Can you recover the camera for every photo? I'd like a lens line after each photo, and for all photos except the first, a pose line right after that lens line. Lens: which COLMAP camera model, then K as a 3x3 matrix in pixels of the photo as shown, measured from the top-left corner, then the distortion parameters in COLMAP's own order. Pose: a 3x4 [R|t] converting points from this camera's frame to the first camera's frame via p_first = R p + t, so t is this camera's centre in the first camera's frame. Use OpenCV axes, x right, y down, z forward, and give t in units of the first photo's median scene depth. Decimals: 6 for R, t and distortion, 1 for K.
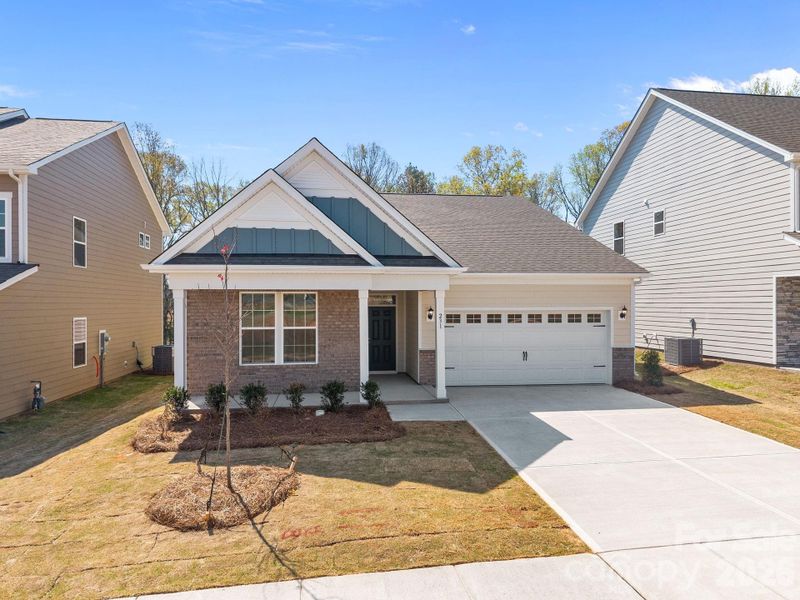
lens RADIAL K [[543.4, 0, 393.6], [0, 543.4, 300.3], [0, 0, 1]] dist [0.006160, -0.004087]
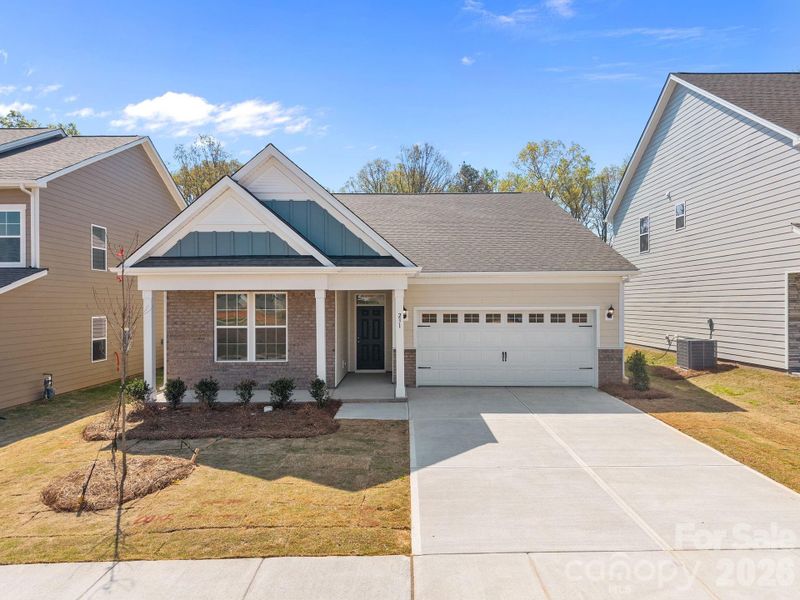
lens RADIAL K [[540.4, 0, 393.2], [0, 540.4, 300.4], [0, 0, 1]] dist [0.004032, -0.002821]
pose [[0.989256, -0.002580, -0.146168, 0.212162], [0.002706, 0.999996, 0.000661, 0.000272], [0.146166, -0.001049, 0.989260, 0.011255]]
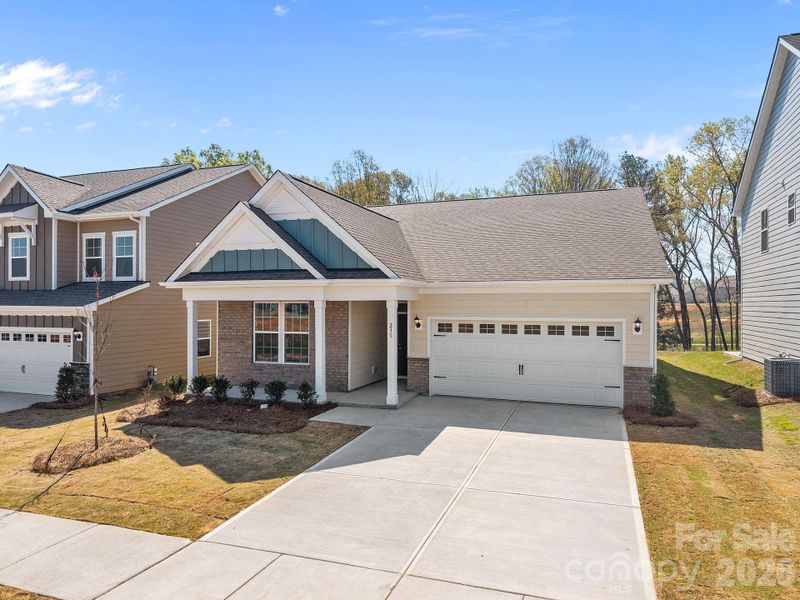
lens RADIAL K [[543.4, 0, 393.6], [0, 543.4, 300.3], [0, 0, 1]] dist [0.006160, -0.004087]
pose [[0.879179, 0.000655, -0.476491, 0.563357], [-0.001358, 0.999998, -0.001132, -0.017395], [0.476490, 0.001642, 0.879179, 0.084629]]
